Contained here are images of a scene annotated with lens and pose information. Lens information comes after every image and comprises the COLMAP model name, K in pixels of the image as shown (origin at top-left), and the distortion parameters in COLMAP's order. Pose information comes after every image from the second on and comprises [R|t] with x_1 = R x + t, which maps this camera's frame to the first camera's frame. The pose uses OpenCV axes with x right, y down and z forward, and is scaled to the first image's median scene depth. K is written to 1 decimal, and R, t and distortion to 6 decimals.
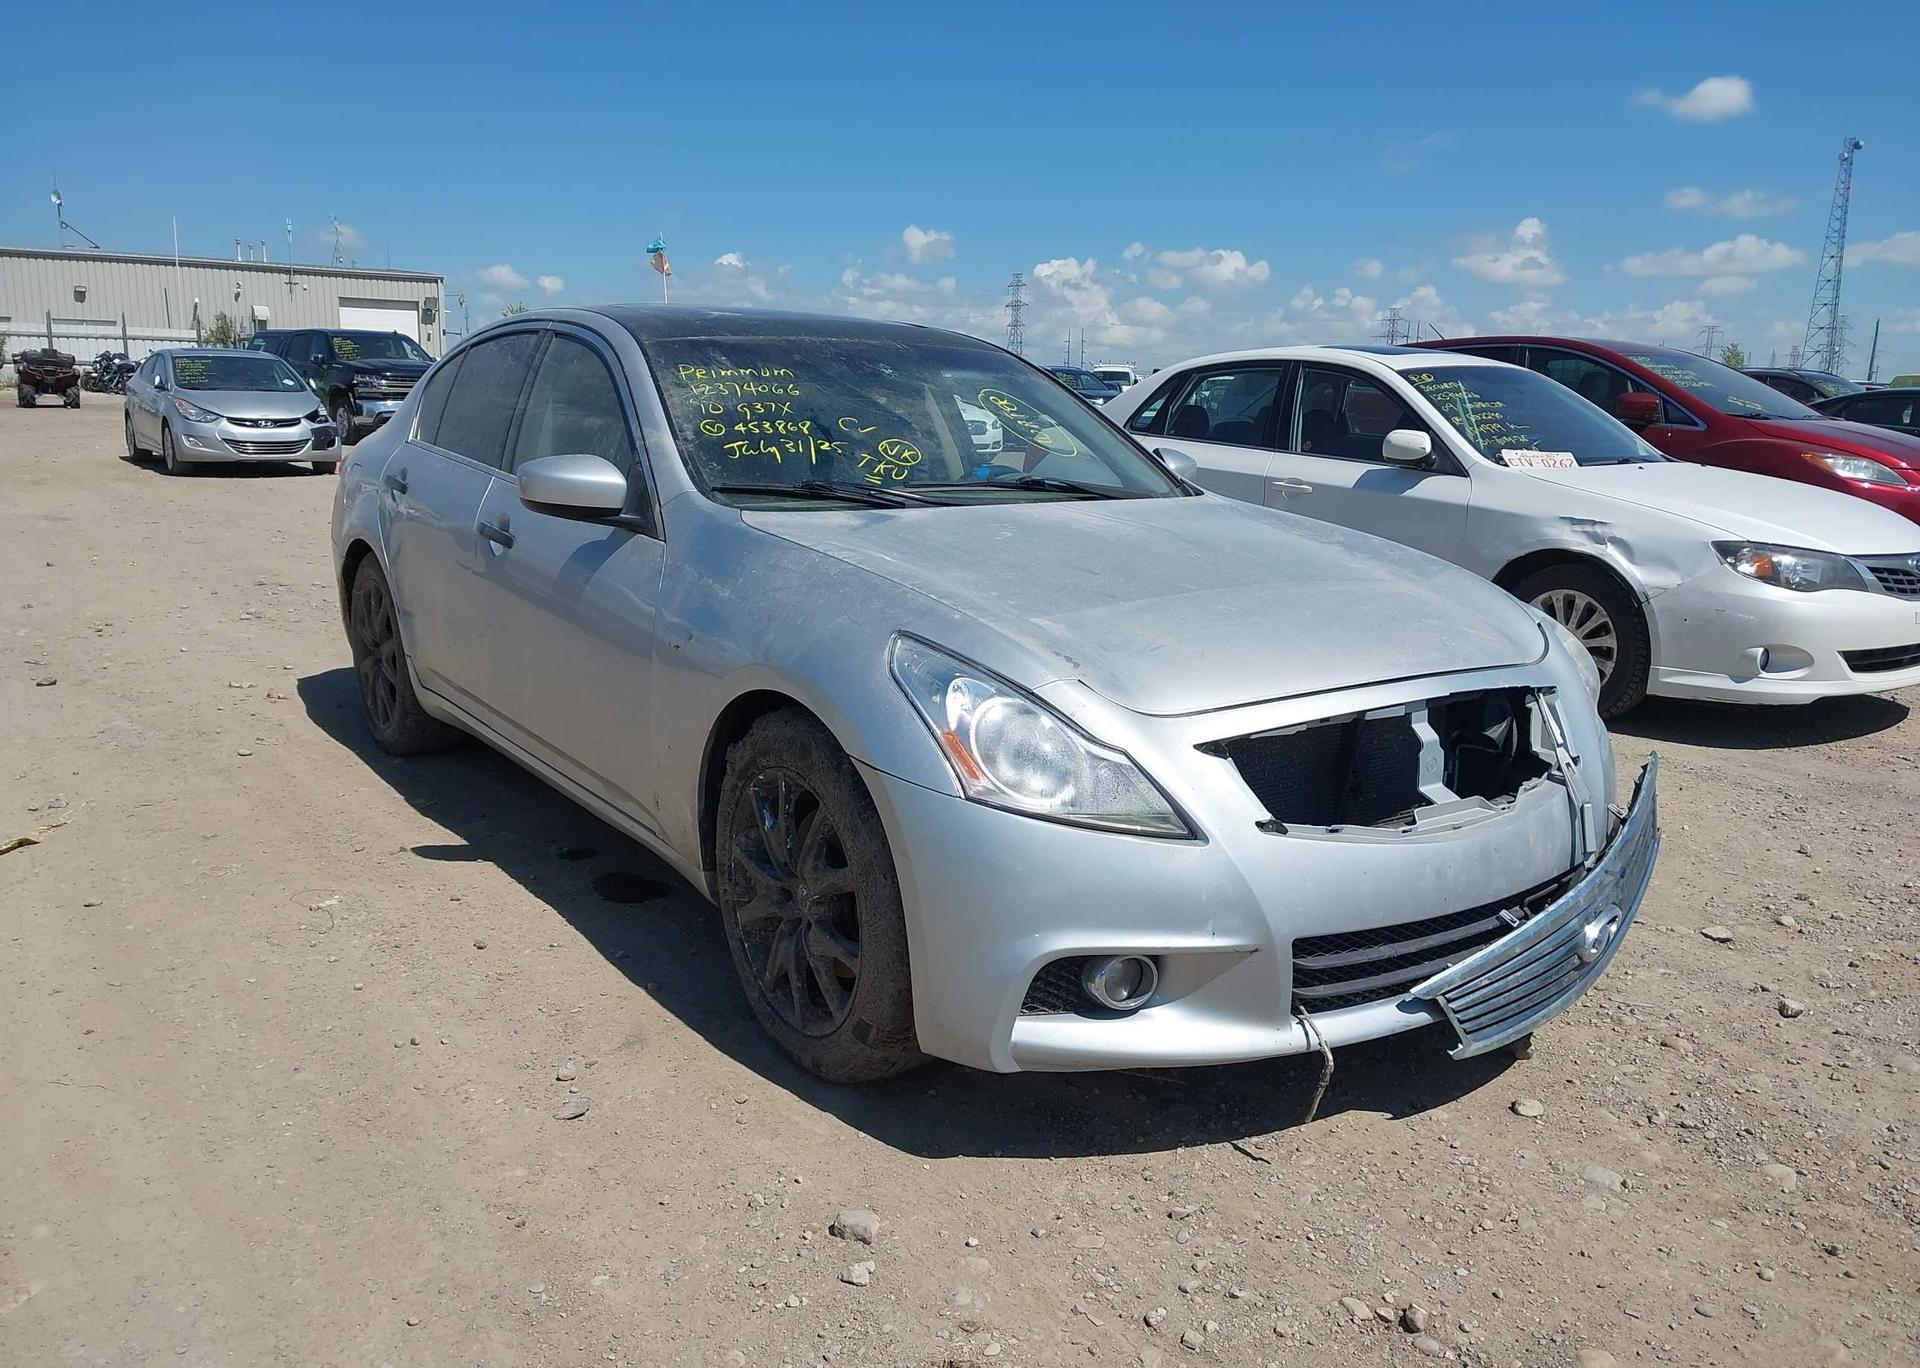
lens RADIAL K [[1522.4, 0, 951.5], [0, 1522.4, 710.8], [0, 0, 1]] dist [0.036060, -0.058763]
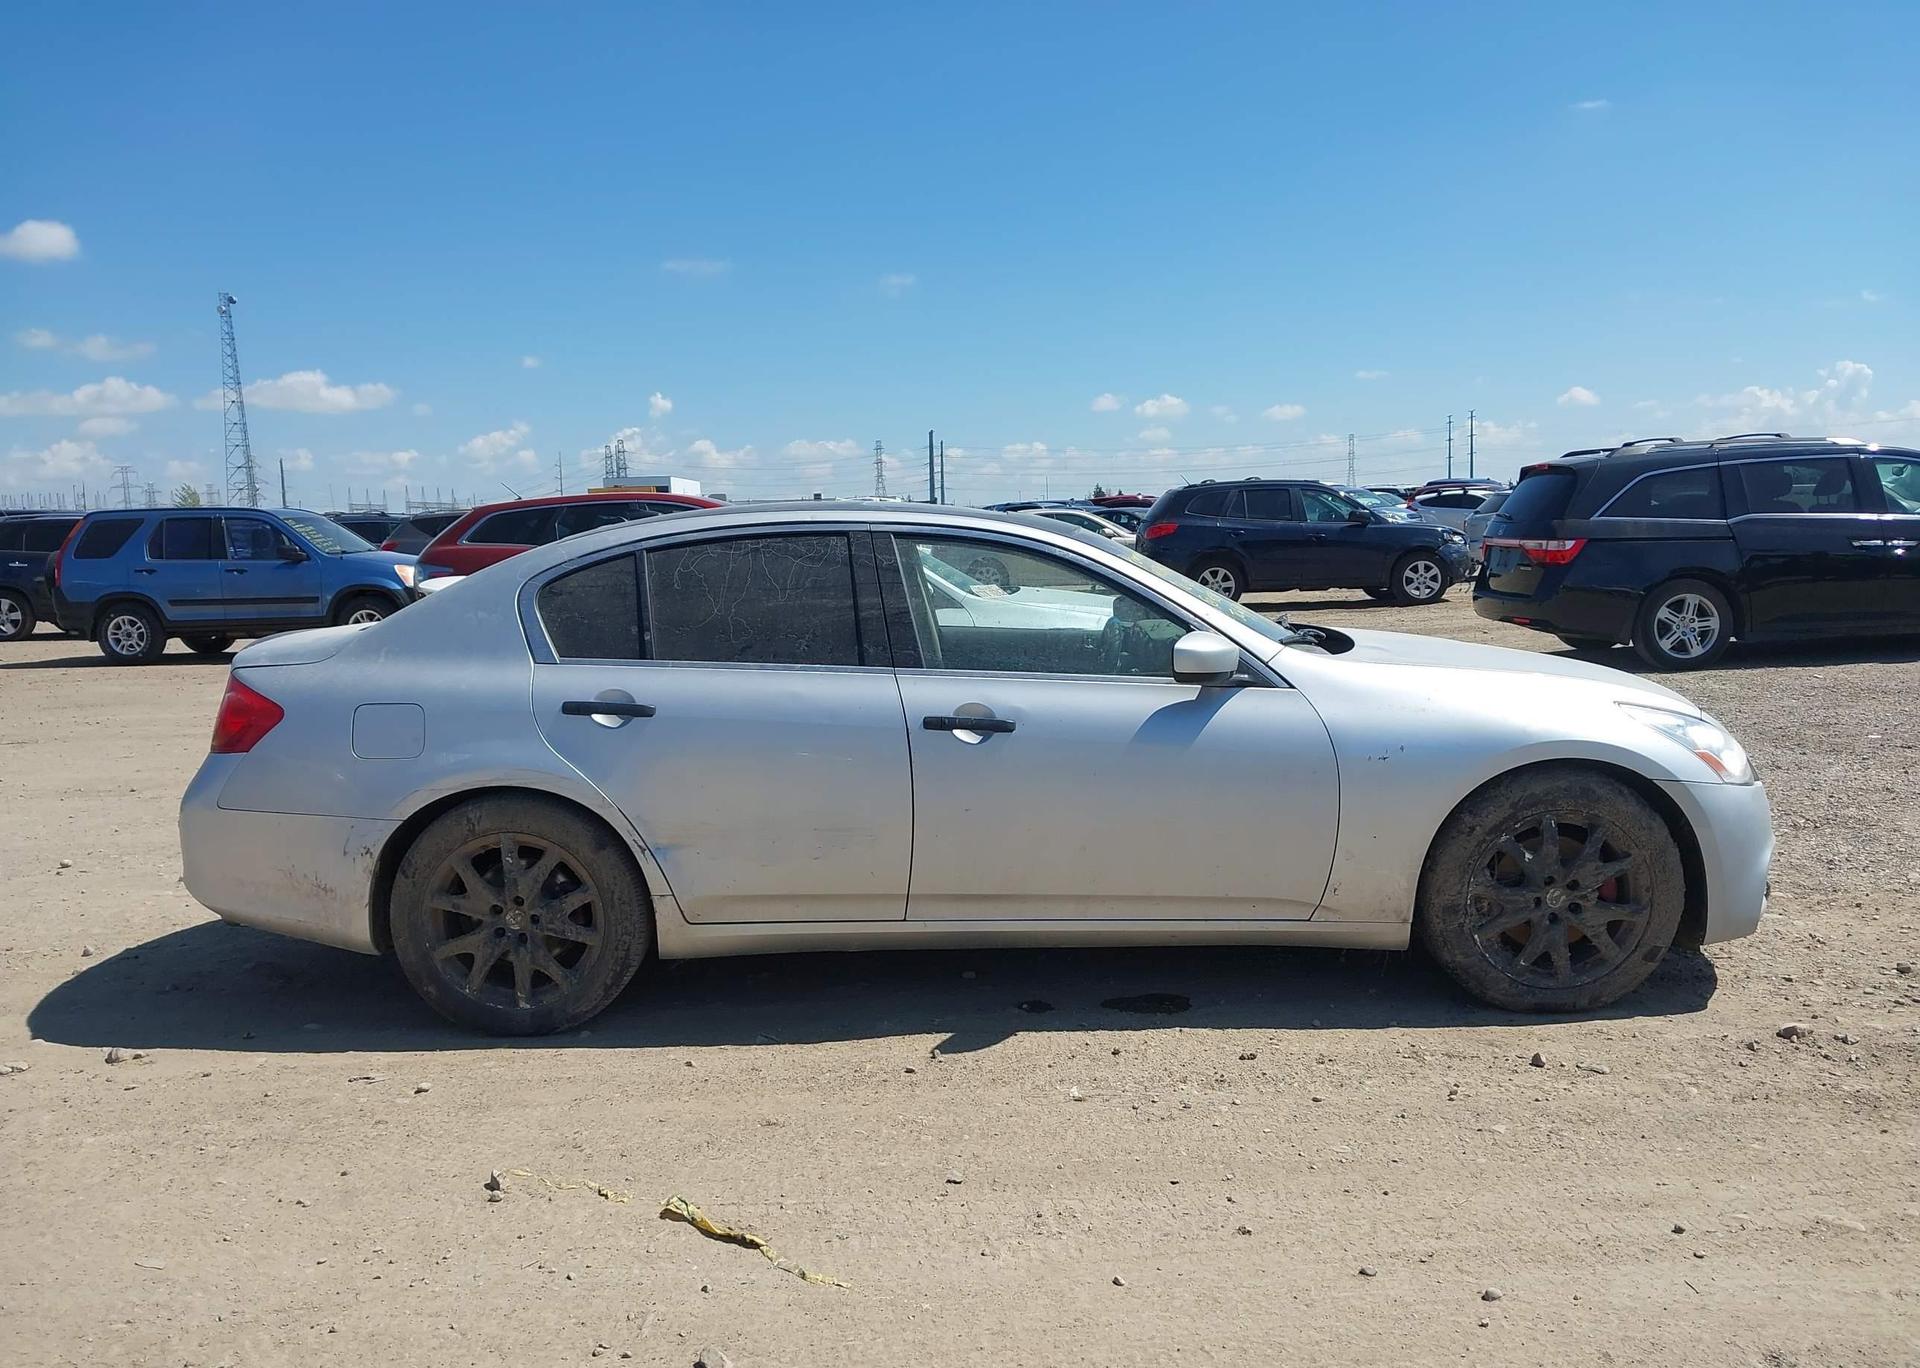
lens RADIAL K [[1522.4, 0, 936.0], [0, 1522.4, 699.4], [0, 0, 1]] dist [0.036060, -0.058763]
pose [[0.581076, -0.136209, 0.802370, -0.847971], [0.211131, 0.977371, 0.013016, -0.111393], [-0.785986, 0.161841, 0.596685, 0.289142]]
